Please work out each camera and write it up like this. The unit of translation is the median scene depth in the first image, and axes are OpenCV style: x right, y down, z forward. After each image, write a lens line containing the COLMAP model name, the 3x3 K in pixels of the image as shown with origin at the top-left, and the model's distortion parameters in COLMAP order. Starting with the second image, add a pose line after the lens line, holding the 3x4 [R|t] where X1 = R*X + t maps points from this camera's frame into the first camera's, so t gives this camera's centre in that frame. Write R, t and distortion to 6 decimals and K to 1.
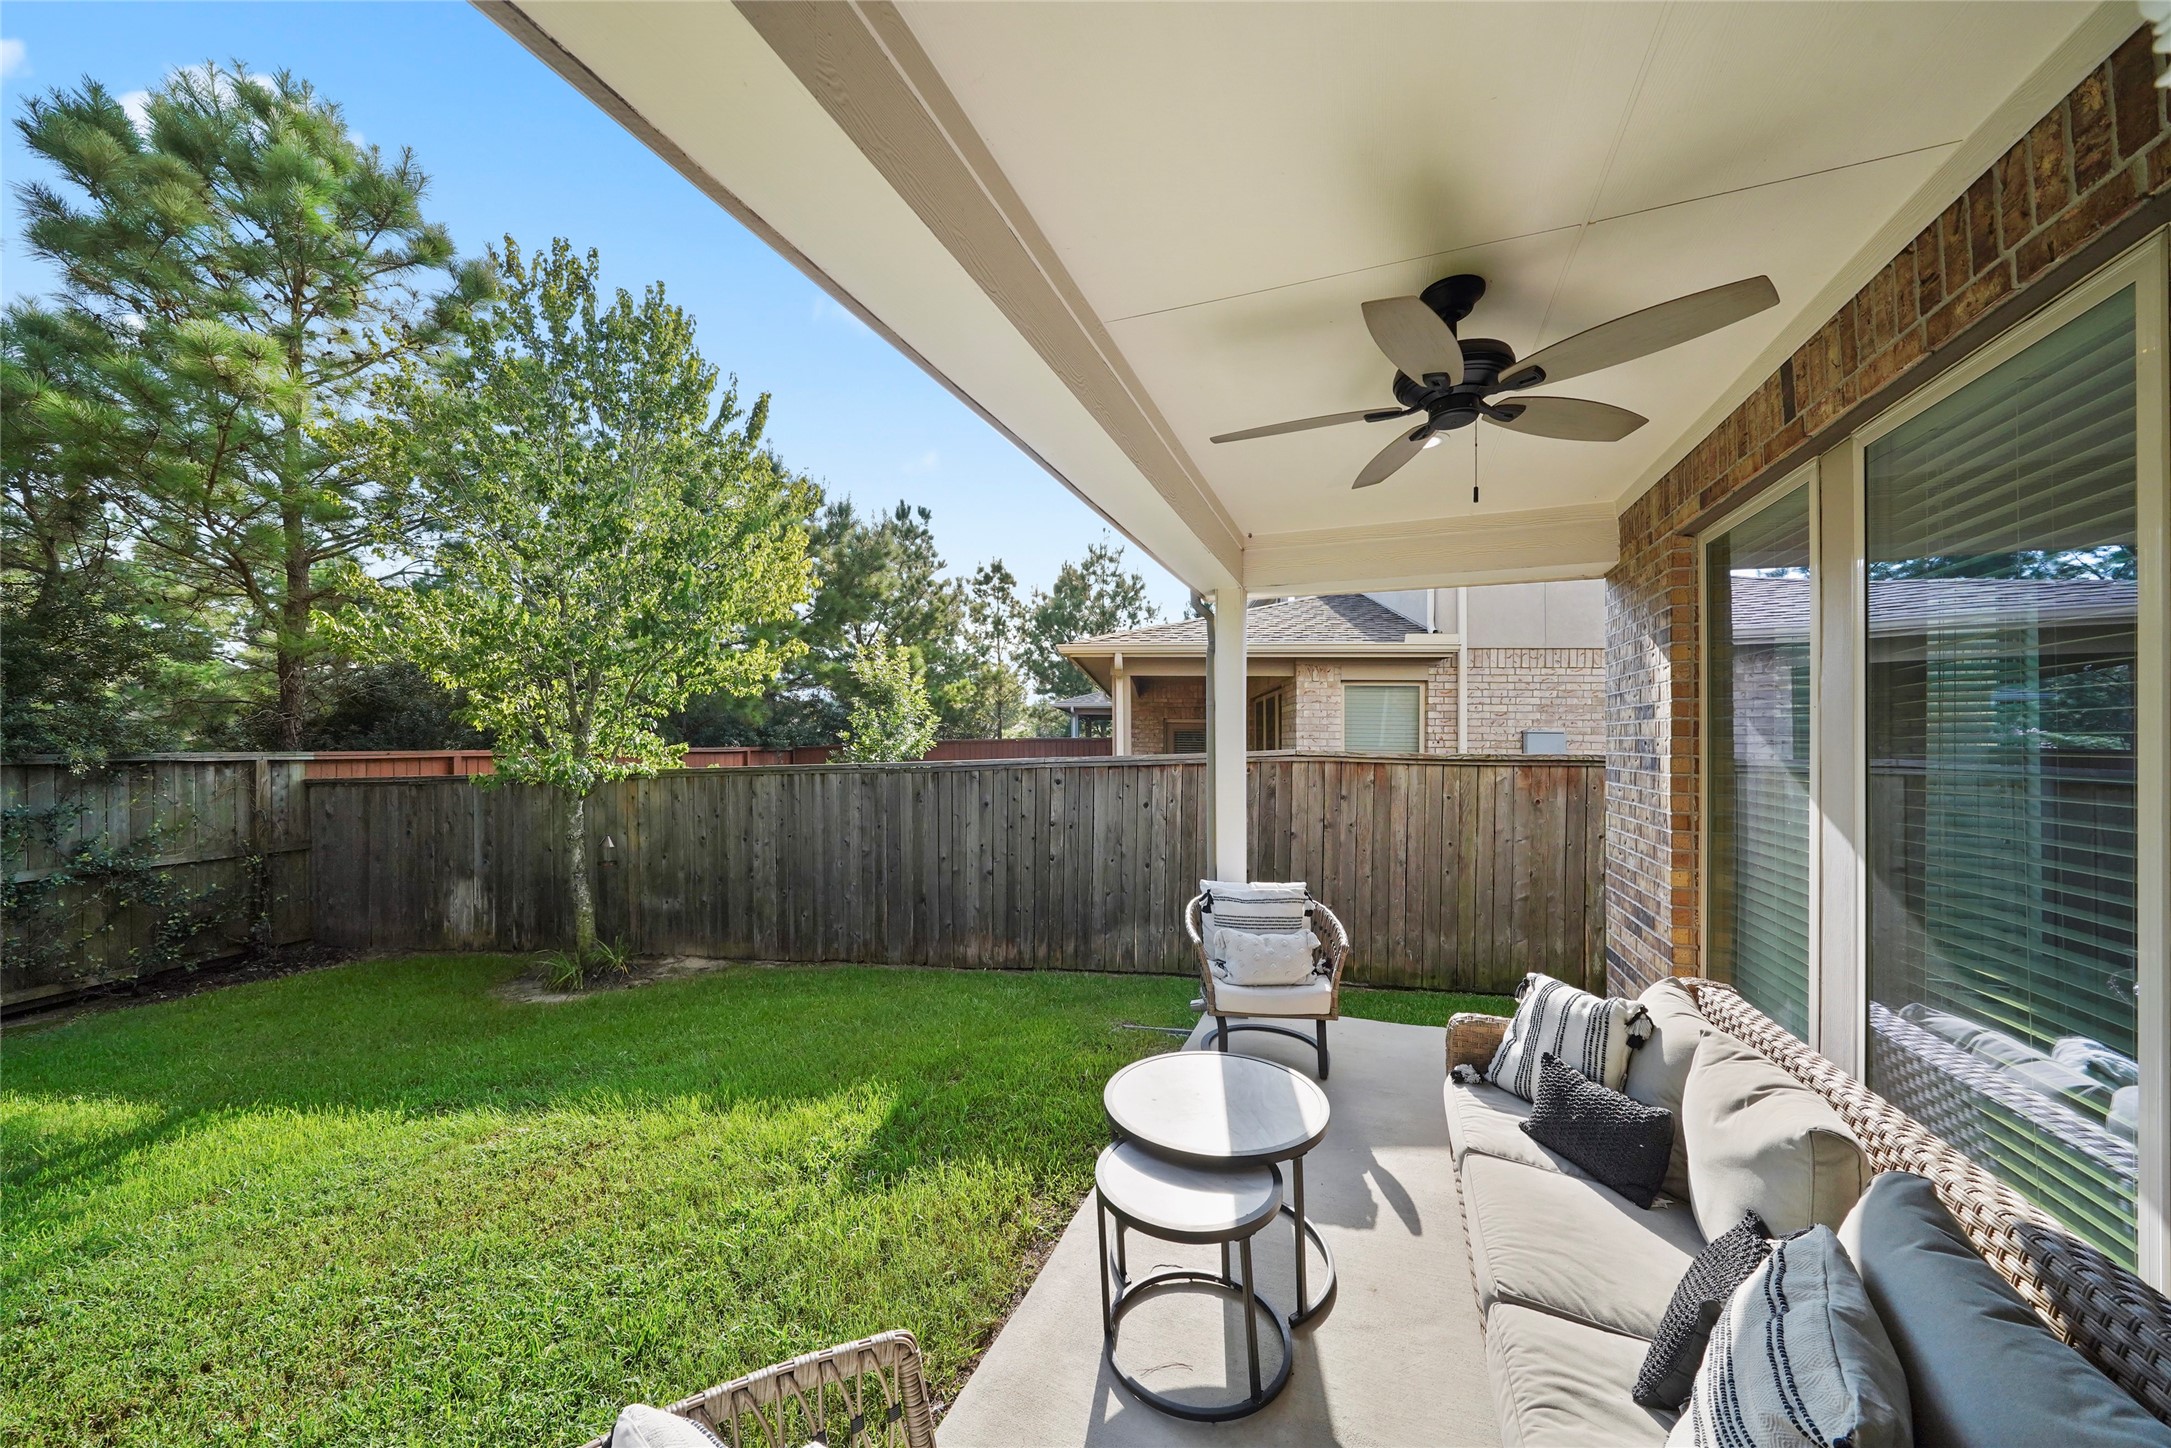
lens RADIAL K [[754.8, 0, 1089.0], [0, 754.8, 737.4], [0, 0, 1]] dist [-0.002638, 0.000095]
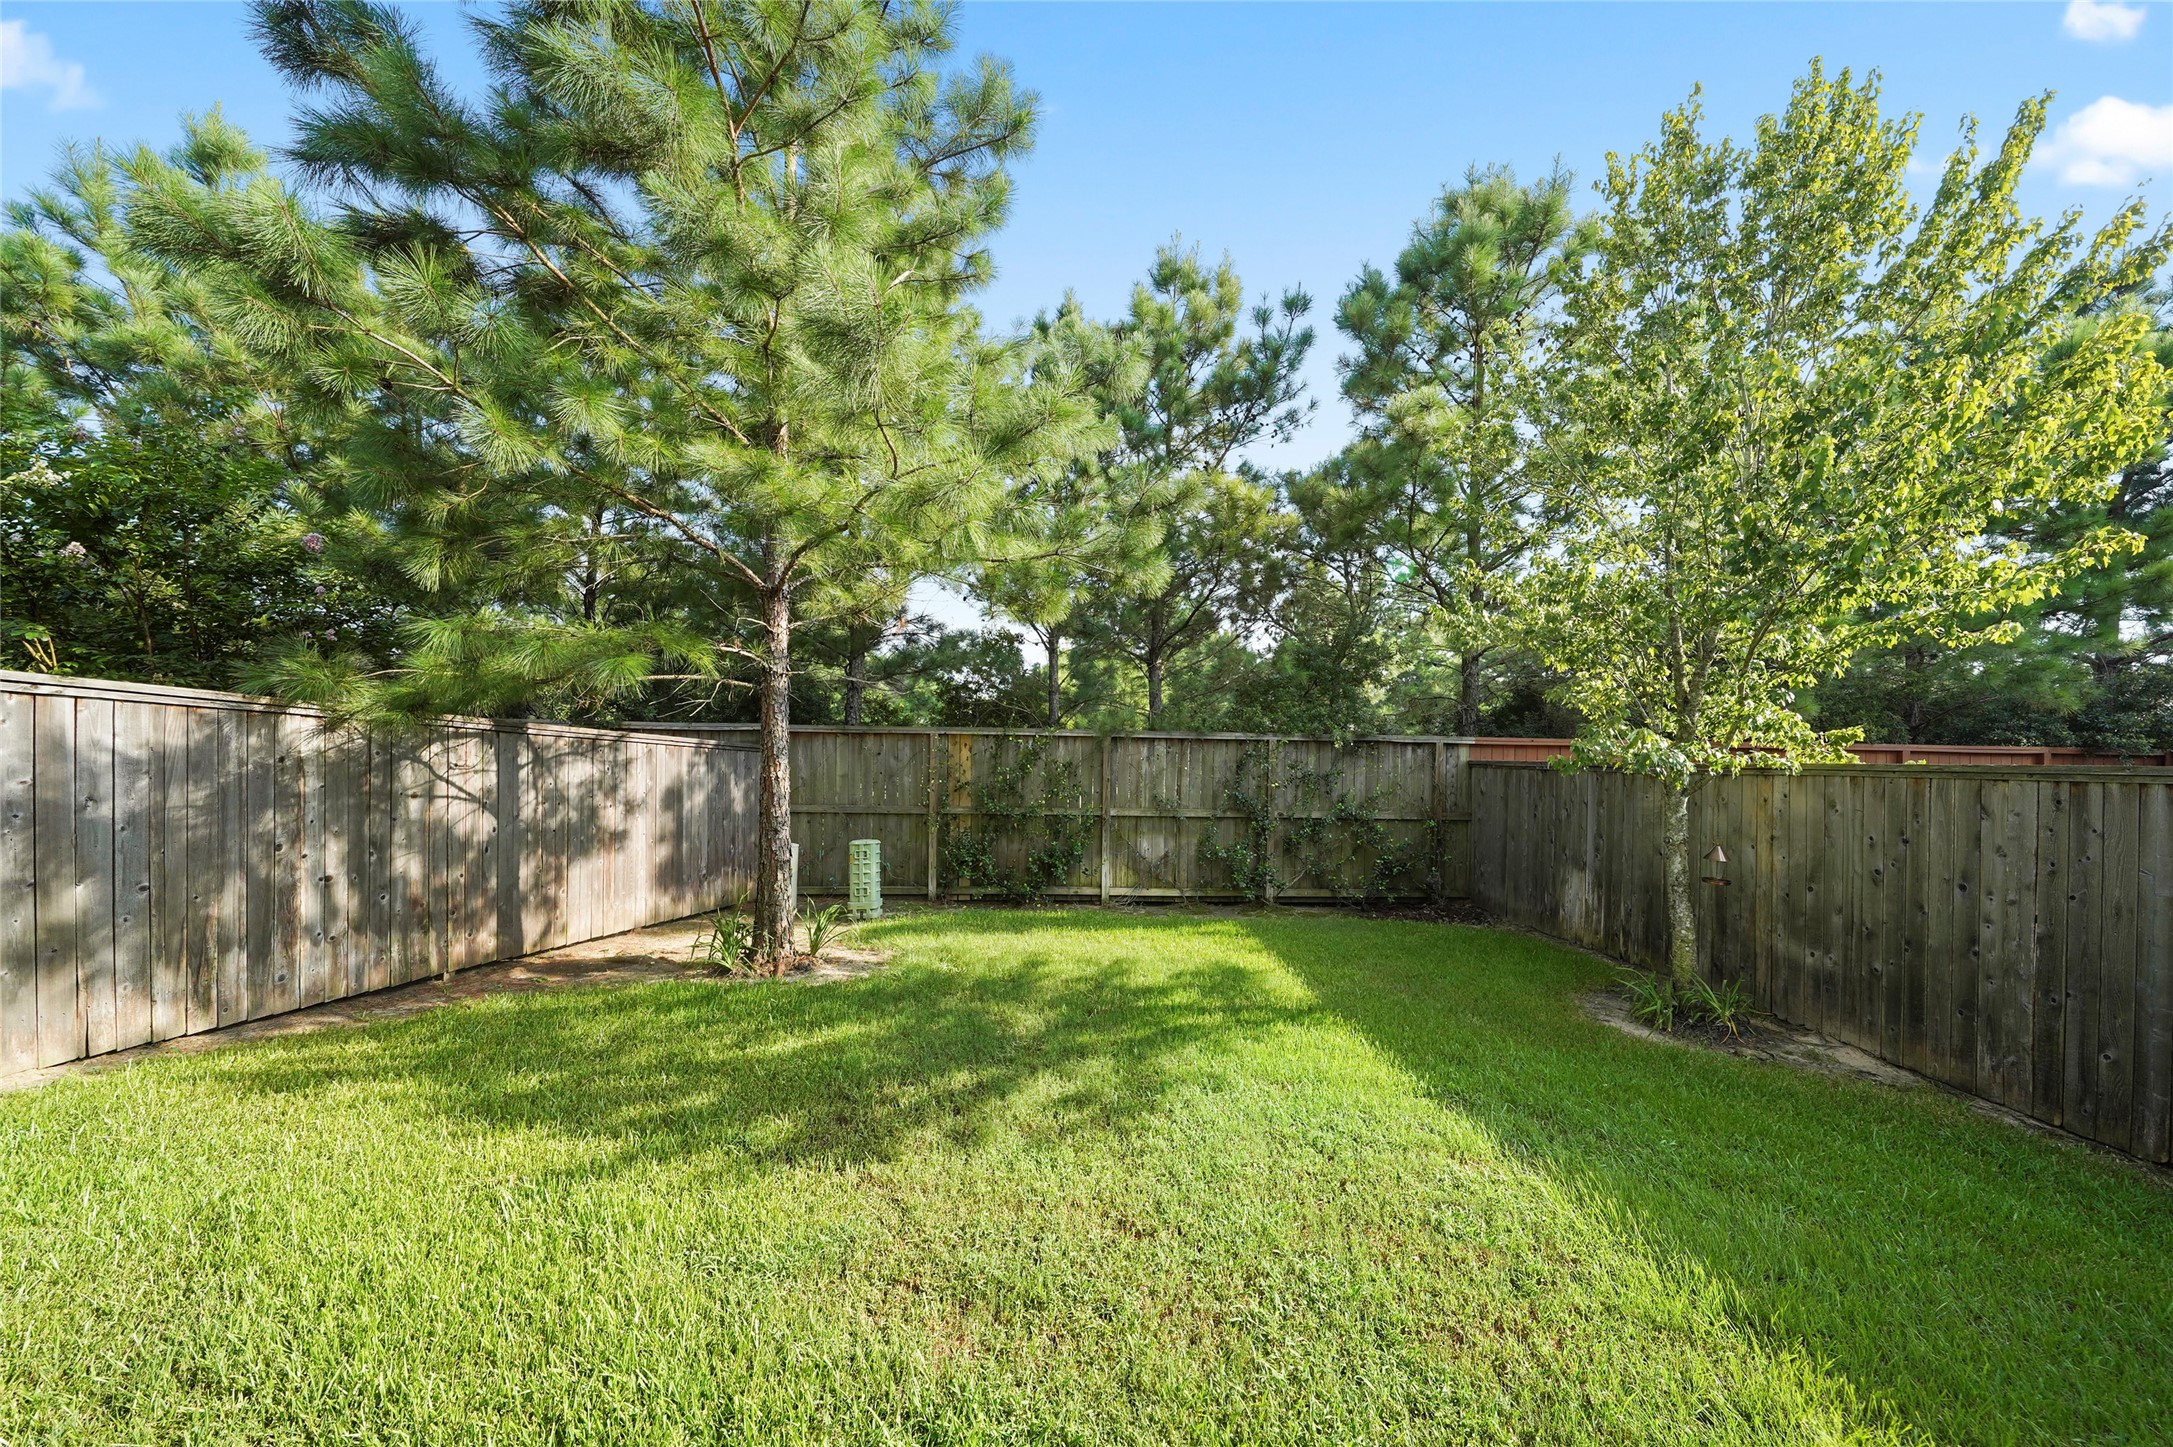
lens RADIAL K [[755.5, 0, 1099.0], [0, 755.5, 741.4], [0, 0, 1]] dist [-0.002638, 0.000095]
pose [[0.212512, 0.013368, -0.977067, -0.023158], [-0.013188, 0.999855, 0.010811, 0.023445], [0.977069, 0.010588, 0.212658, 0.210500]]
